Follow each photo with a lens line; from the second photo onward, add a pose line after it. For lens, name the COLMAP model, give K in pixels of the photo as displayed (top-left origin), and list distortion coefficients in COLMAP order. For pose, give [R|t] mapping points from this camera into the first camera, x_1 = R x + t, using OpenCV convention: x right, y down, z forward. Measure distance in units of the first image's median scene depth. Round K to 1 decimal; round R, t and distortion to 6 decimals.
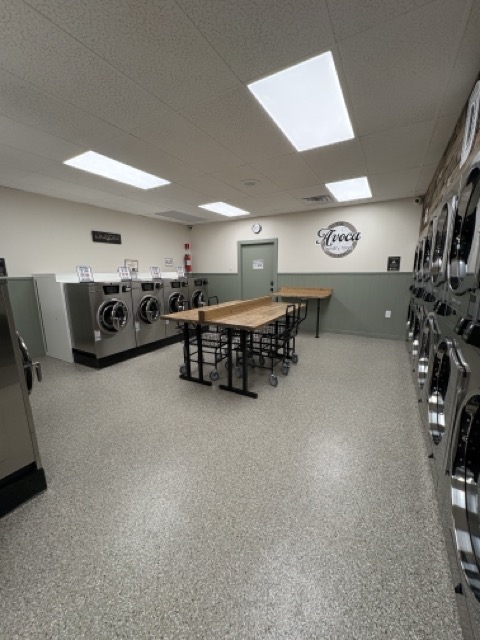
lens RADIAL K [[252.7, 0, 239.1], [0, 252.7, 321.3], [0, 0, 1]] dist [-0.006067, 0.000355]
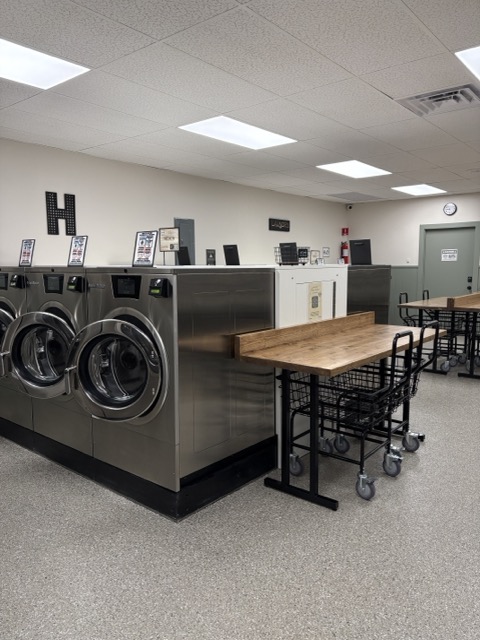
lens RADIAL K [[479.3, 0, 243.6], [0, 479.3, 324.1], [0, 0, 1]] dist [0.036398, -0.030206]
pose [[0.987552, 0.023550, -0.155520, -0.376119], [-0.035171, 0.996756, -0.072395, 0.133927], [0.153311, 0.076964, 0.985176, -0.626255]]
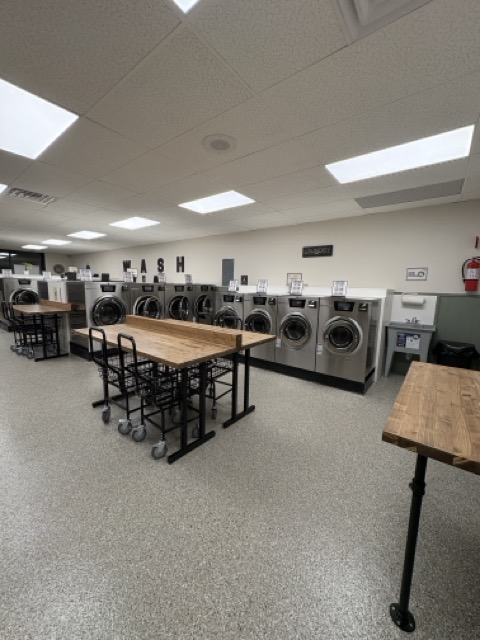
lens RADIAL K [[252.7, 0, 242.3], [0, 252.7, 320.0], [0, 0, 1]] dist [-0.006067, 0.000355]
pose [[-0.129043, 0.144768, -0.981015, 0.501251], [-0.218018, 0.960939, 0.170483, -0.178715], [0.967376, 0.235879, -0.092440, 0.864614]]
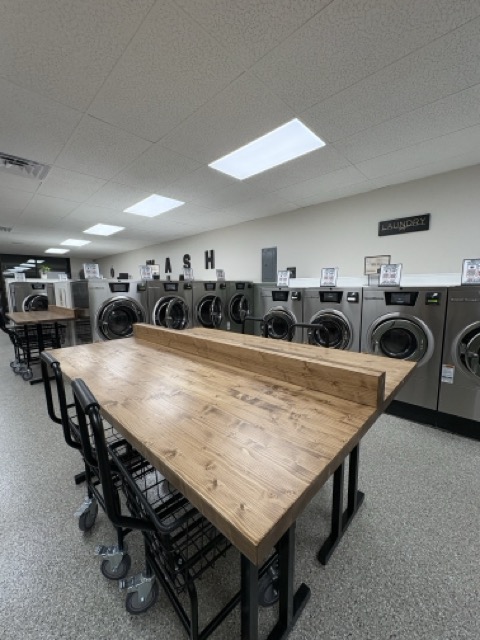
lens RADIAL K [[252.7, 0, 241.5], [0, 252.7, 319.2], [0, 0, 1]] dist [-0.006067, 0.000355]
pose [[-0.229165, 0.135789, -0.963870, 0.264475], [-0.180043, 0.967223, 0.179067, -0.129032], [0.956592, 0.214574, -0.197206, 0.763682]]
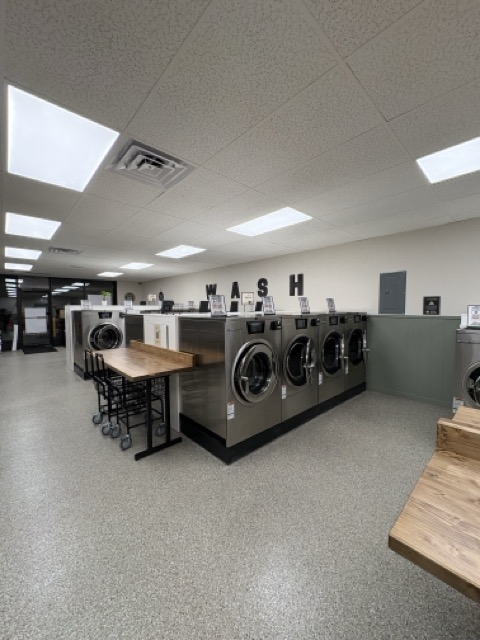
lens RADIAL K [[253.8, 0, 240.8], [0, 253.8, 321.2], [0, 0, 1]] dist [-0.000944, 0.000144]
pose [[-0.290632, 0.065609, -0.954583, 0.168478], [-0.180338, 0.976011, 0.121987, -0.100384], [0.939687, 0.207601, -0.271828, 0.411610]]
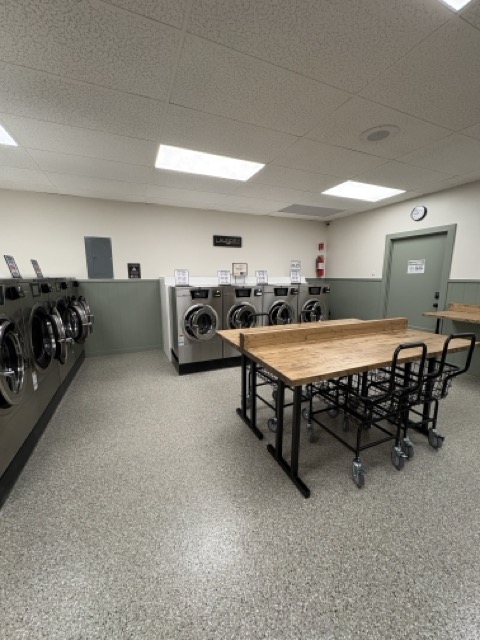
lens RADIAL K [[252.7, 0, 239.4], [0, 252.7, 320.5], [0, 0, 1]] dist [-0.006067, 0.000355]
pose [[0.805591, 0.111546, -0.581877, 0.126260], [-0.123073, 0.992200, 0.019814, -0.047240], [0.579549, 0.055651, 0.813035, 0.231550]]
